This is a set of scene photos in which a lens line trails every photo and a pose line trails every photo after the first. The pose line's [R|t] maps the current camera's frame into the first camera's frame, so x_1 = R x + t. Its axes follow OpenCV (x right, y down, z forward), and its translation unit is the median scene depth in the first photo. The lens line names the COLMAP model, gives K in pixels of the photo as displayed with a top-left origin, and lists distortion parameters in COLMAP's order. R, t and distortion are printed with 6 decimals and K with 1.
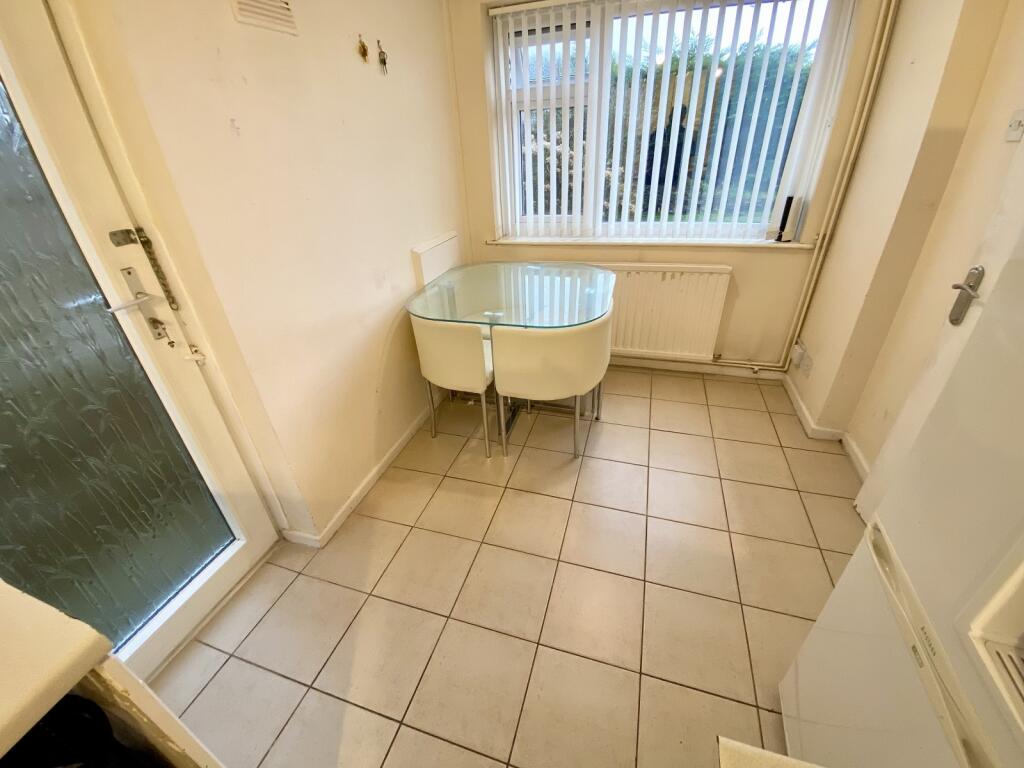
lens RADIAL K [[416.4, 0, 512.0], [0, 416.4, 384.0], [0, 0, 1]] dist [-0.018198, -0.000336]
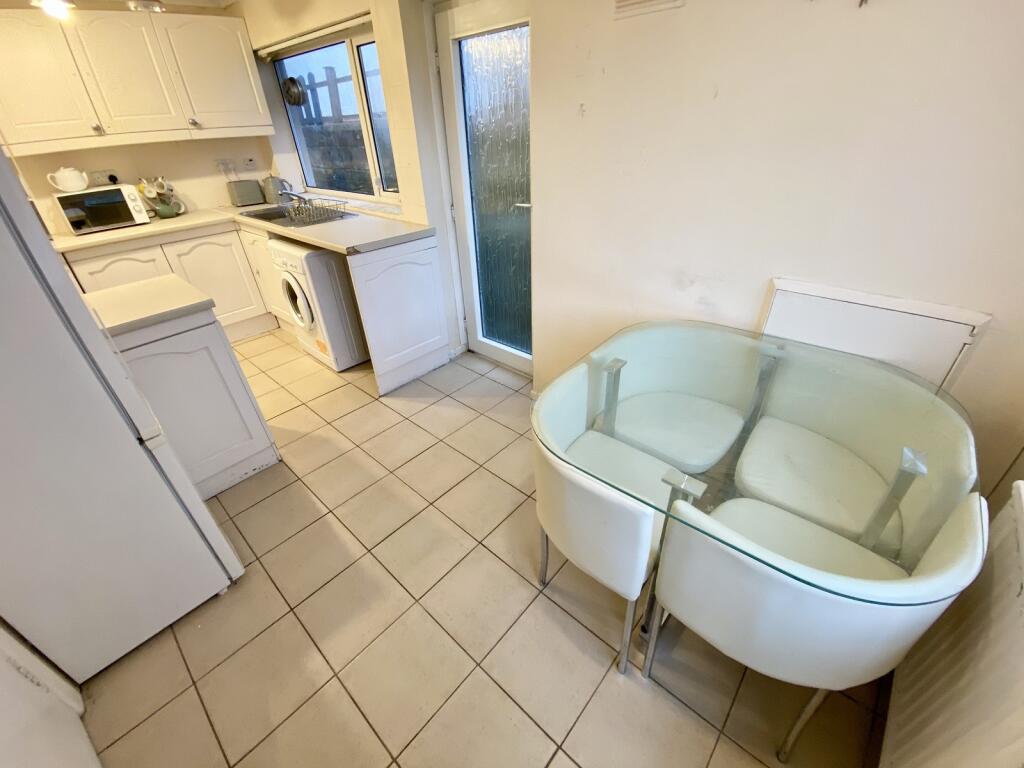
lens RADIAL K [[416.4, 0, 512.0], [0, 416.4, 384.0], [0, 0, 1]] dist [-0.018198, -0.000336]
pose [[-0.413808, 0.530998, -0.739462, 0.609005], [-0.403165, 0.621382, 0.671821, -0.574708], [0.816224, 0.576130, -0.043053, 0.900655]]
